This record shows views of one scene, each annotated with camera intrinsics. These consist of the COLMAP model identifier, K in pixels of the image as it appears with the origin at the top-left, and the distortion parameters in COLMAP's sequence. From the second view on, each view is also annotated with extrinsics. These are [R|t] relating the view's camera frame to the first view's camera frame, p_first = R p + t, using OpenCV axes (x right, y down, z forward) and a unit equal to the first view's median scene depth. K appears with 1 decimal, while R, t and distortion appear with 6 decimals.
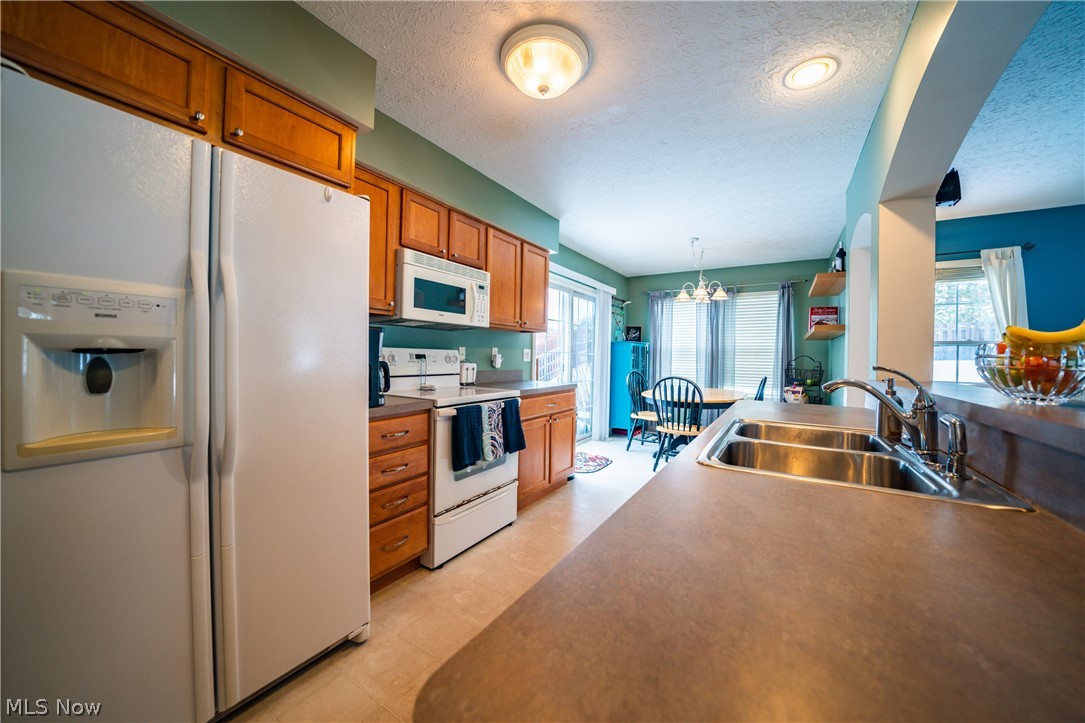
lens RADIAL K [[385.0, 0, 539.6], [0, 385.0, 357.0], [0, 0, 1]] dist [-0.023216, 0.000021]
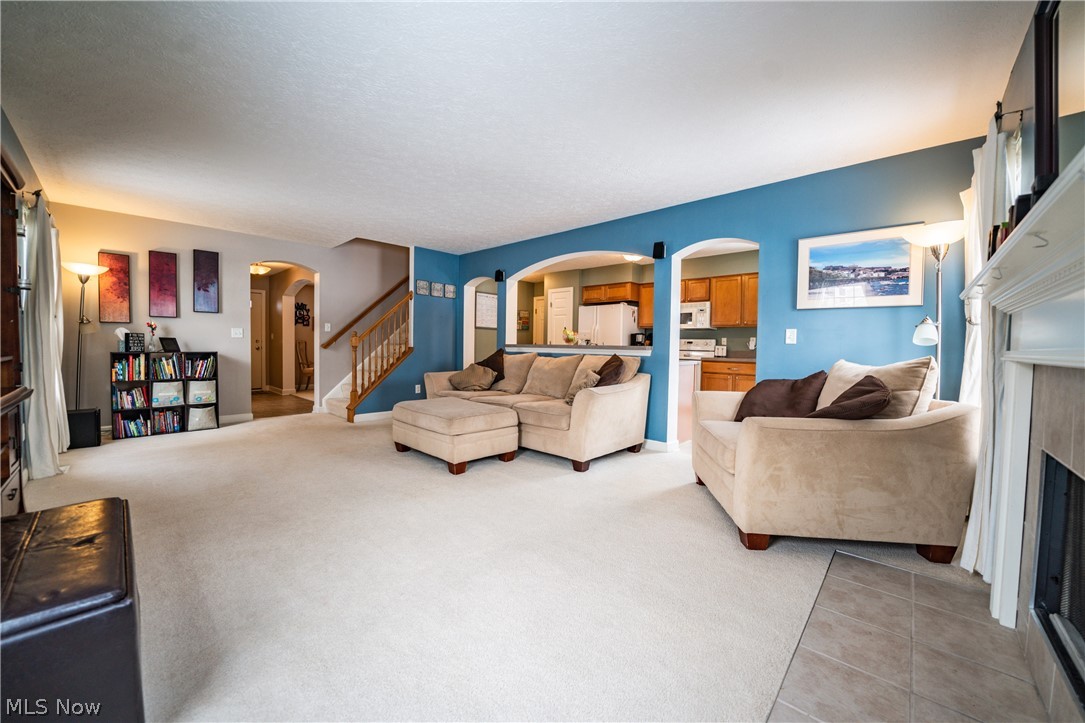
lens RADIAL K [[401.0, 0, 539.7], [0, 401.0, 359.0], [0, 0, 1]] dist [-0.034231, 0.004334]
pose [[-0.189660, 0.014350, -0.981745, 1.935763], [-0.024425, 0.999515, 0.019328, 0.063692], [0.981546, 0.027644, -0.189218, 0.464047]]
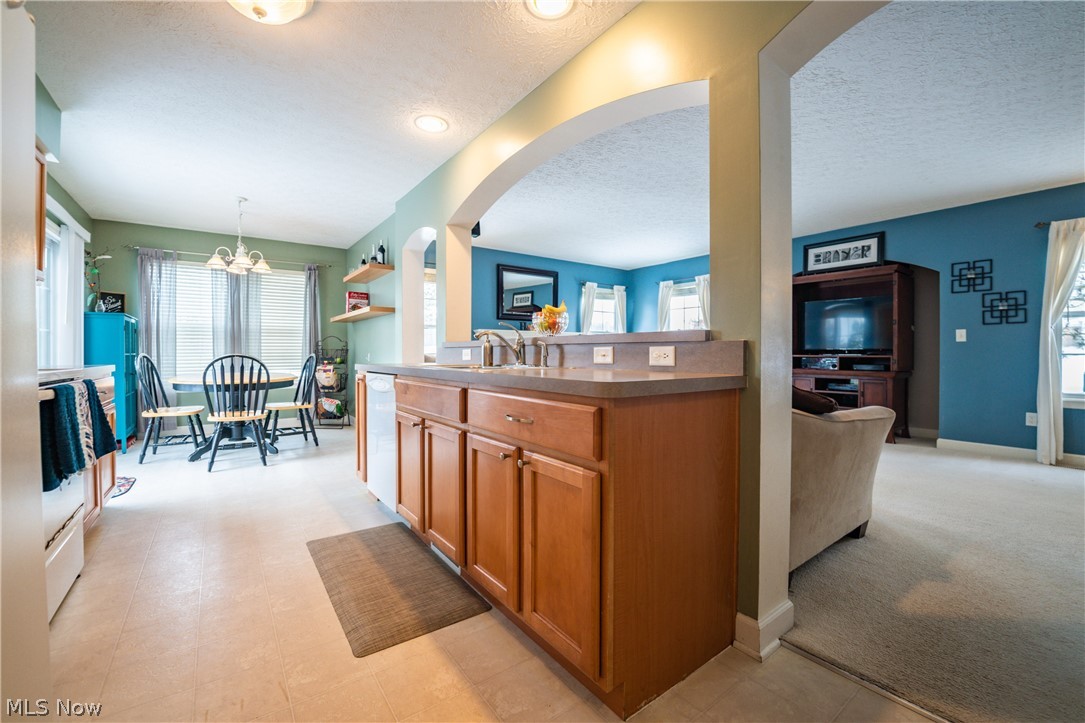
lens RADIAL K [[443.2, 0, 537.1], [0, 443.2, 356.3], [0, 0, 1]] dist [-0.029060, 0.000245]
pose [[0.367721, -0.024231, 0.929621, -0.375085], [0.011580, 0.999702, 0.021477, 0.050552], [-0.929864, 0.002867, 0.367892, 0.010392]]
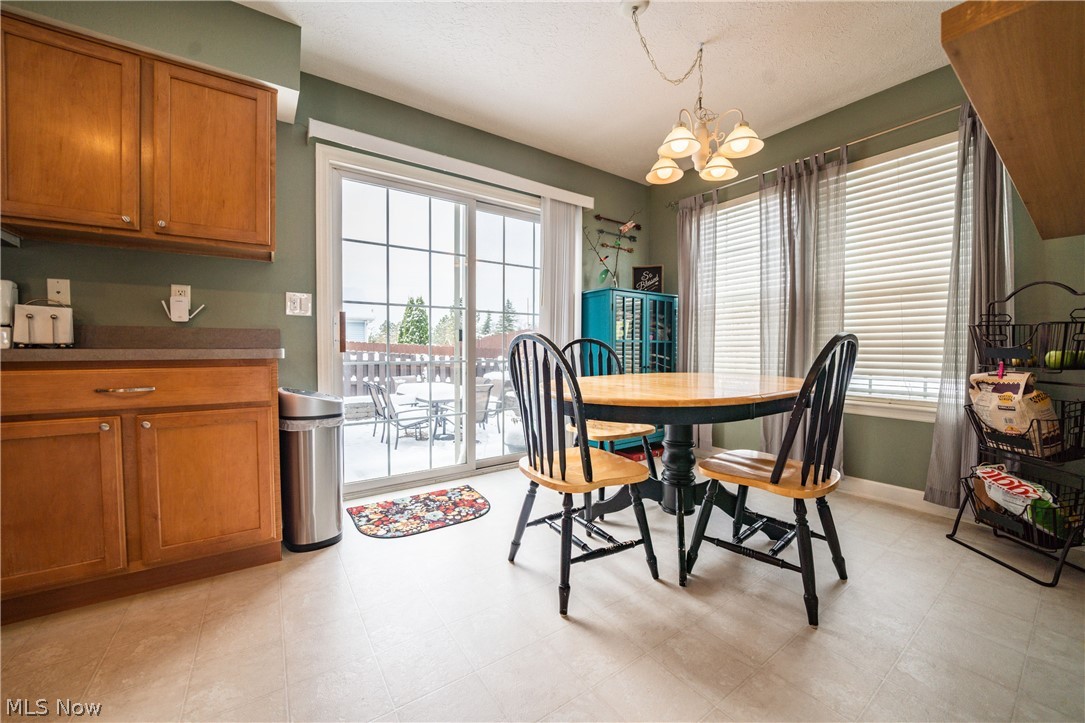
lens RADIAL K [[401.0, 0, 539.7], [0, 401.0, 359.0], [0, 0, 1]] dist [-0.034231, 0.004334]
pose [[0.920044, -0.002682, -0.391805, 0.626223], [0.009894, 0.999817, 0.016389, 0.083910], [0.391689, -0.018955, 0.919902, 0.759956]]
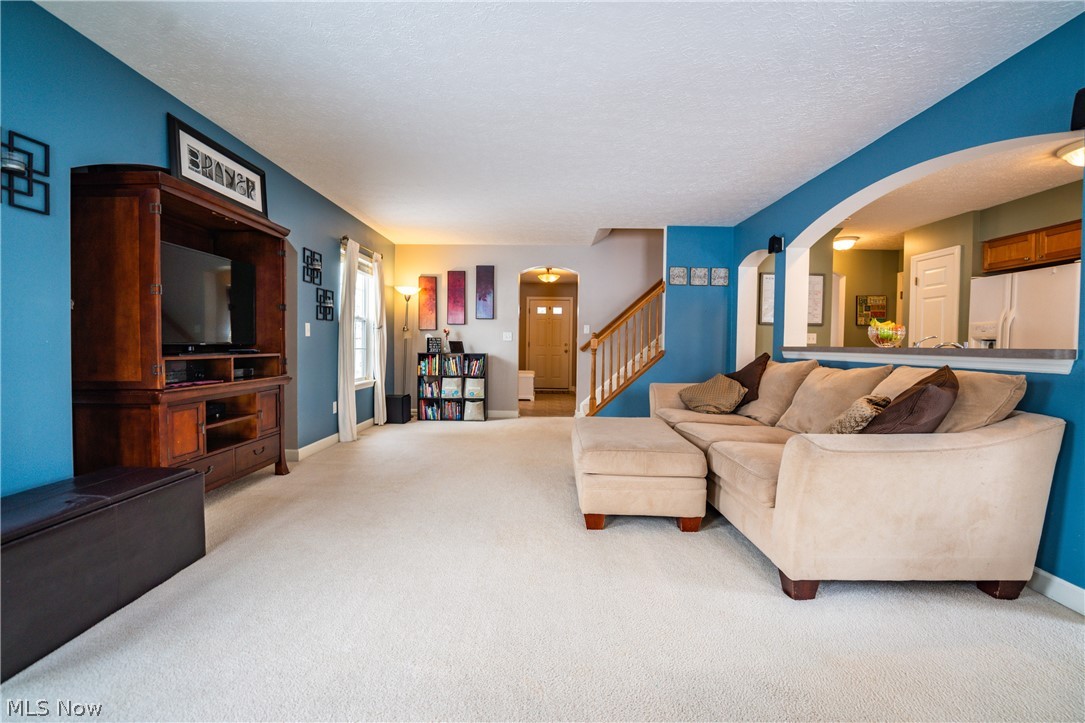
lens RADIAL K [[430.1, 0, 537.6], [0, 430.1, 357.0], [0, 0, 1]] dist [-0.027808, 0.000229]
pose [[-0.854224, -0.012290, -0.519760, 1.480370], [-0.030341, 0.999195, 0.026239, 0.055888], [0.519020, 0.038184, -0.853909, 0.663266]]
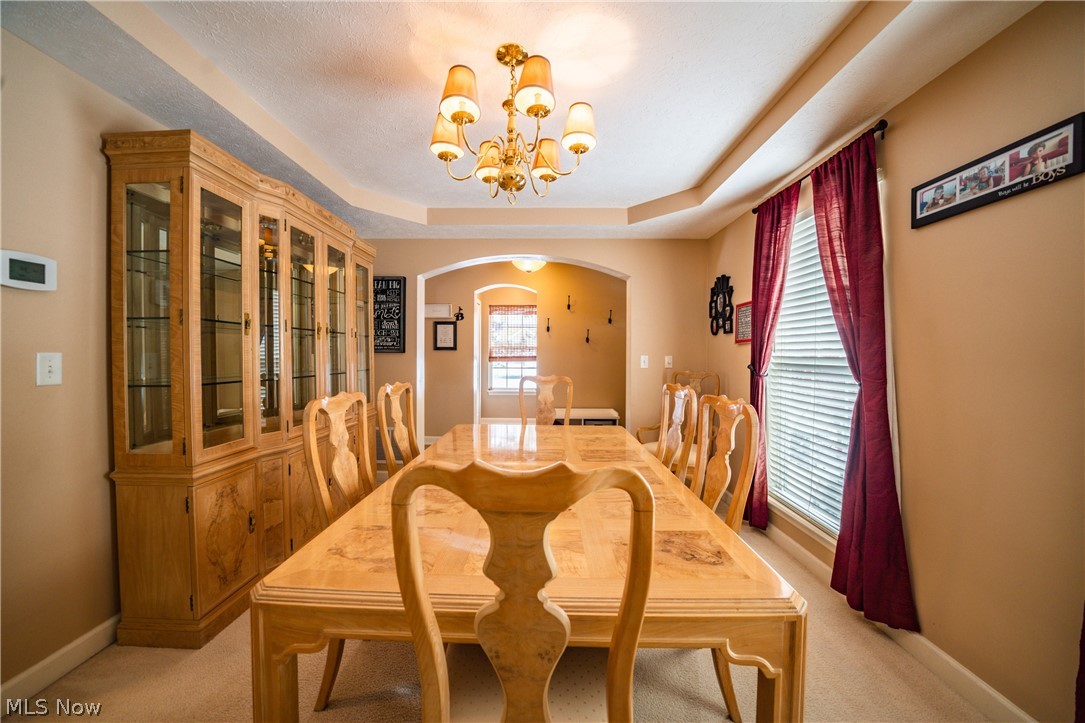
lens RADIAL K [[377.9, 0, 542.5], [0, 377.9, 361.5], [0, 0, 1]] dist [-0.022157, 0.000239]
pose [[-0.523118, -0.036538, 0.851477, -1.151831], [-0.006754, 0.999227, 0.038729, -0.037665], [-0.852234, 0.014508, -0.522960, -0.764342]]
